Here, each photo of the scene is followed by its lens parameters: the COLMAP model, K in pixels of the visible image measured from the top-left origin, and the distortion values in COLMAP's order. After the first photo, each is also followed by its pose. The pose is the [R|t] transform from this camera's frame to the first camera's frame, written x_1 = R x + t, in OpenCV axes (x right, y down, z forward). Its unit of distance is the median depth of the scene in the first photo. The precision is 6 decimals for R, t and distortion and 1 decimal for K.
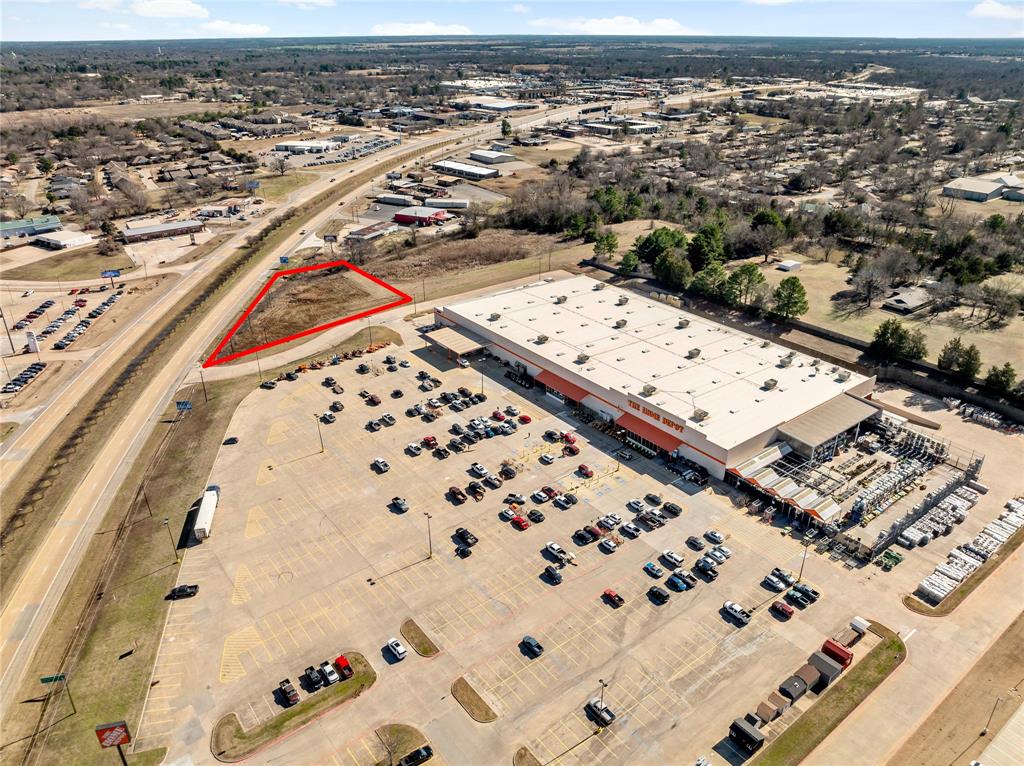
lens RADIAL K [[730.7, 0, 512.0], [0, 730.7, 383.0], [0, 0, 1]] dist [-0.049713, 0.008486]
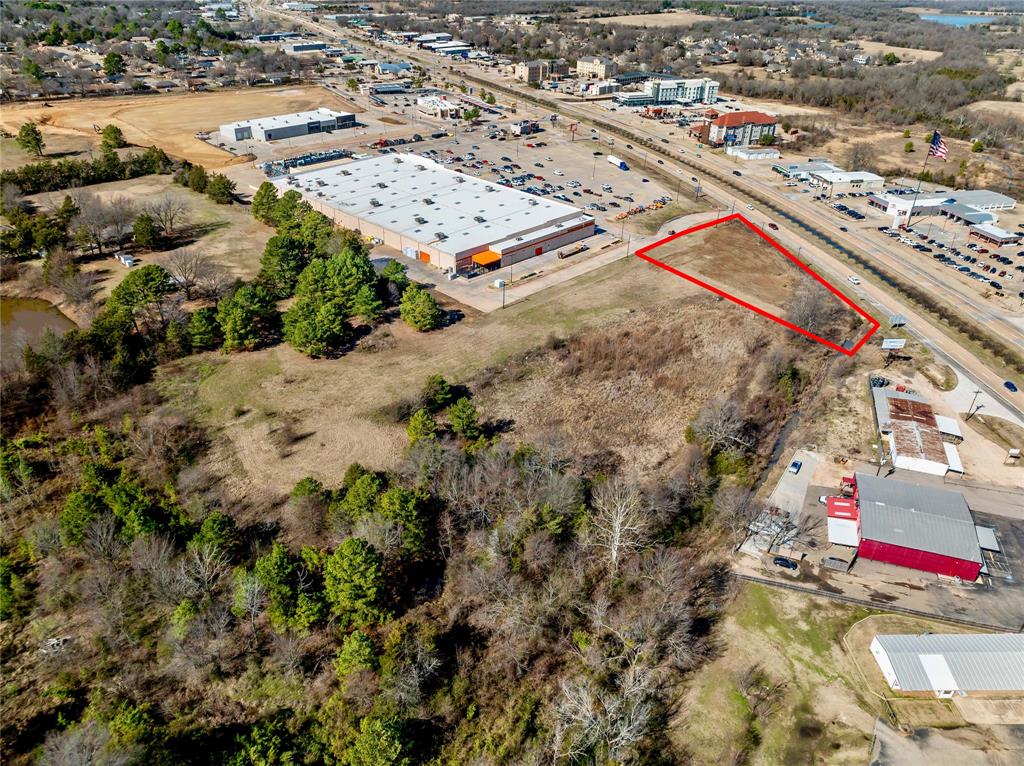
lens RADIAL K [[730.7, 0, 512.0], [0, 730.7, 383.0], [0, 0, 1]] dist [-0.049713, 0.008486]
pose [[-0.991105, 0.065214, -0.116005, 0.125928], [-0.061242, 0.550407, 0.832647, -0.658063], [0.118150, 0.832345, -0.541518, 1.320073]]
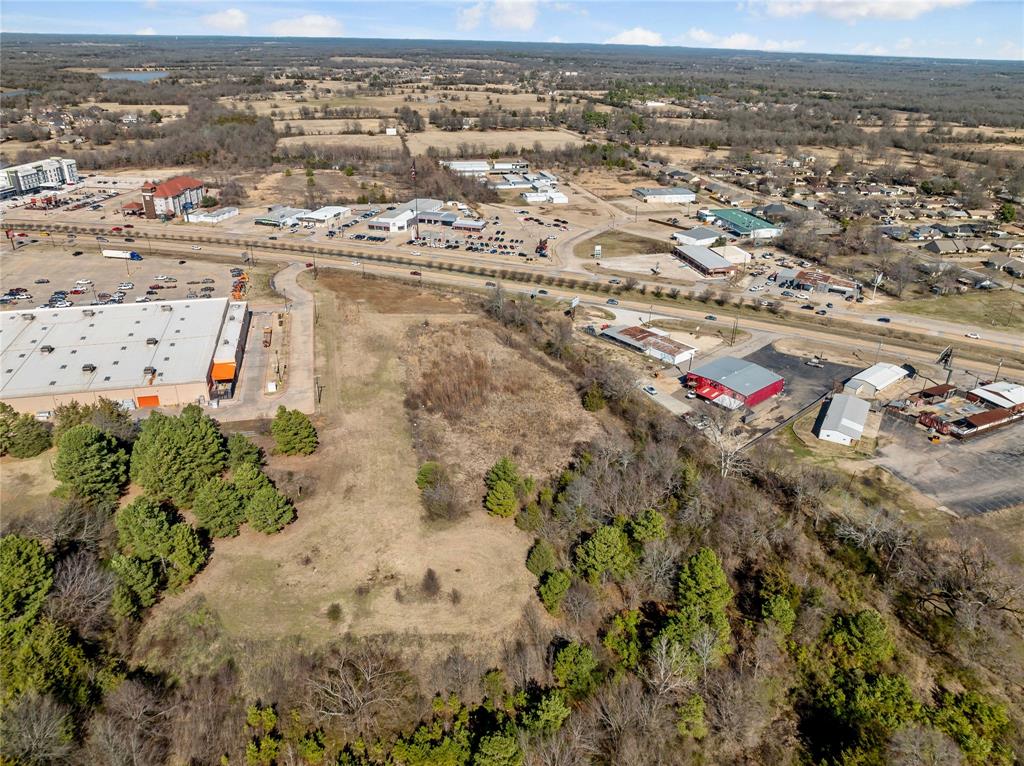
lens RADIAL K [[730.7, 0, 512.0], [0, 730.7, 383.0], [0, 0, 1]] dist [-0.049713, 0.008486]
pose [[-0.390739, 0.401430, -0.828358, 0.487610], [-0.417957, 0.724415, 0.548210, -0.555039], [0.820143, 0.560425, -0.115277, 1.096195]]
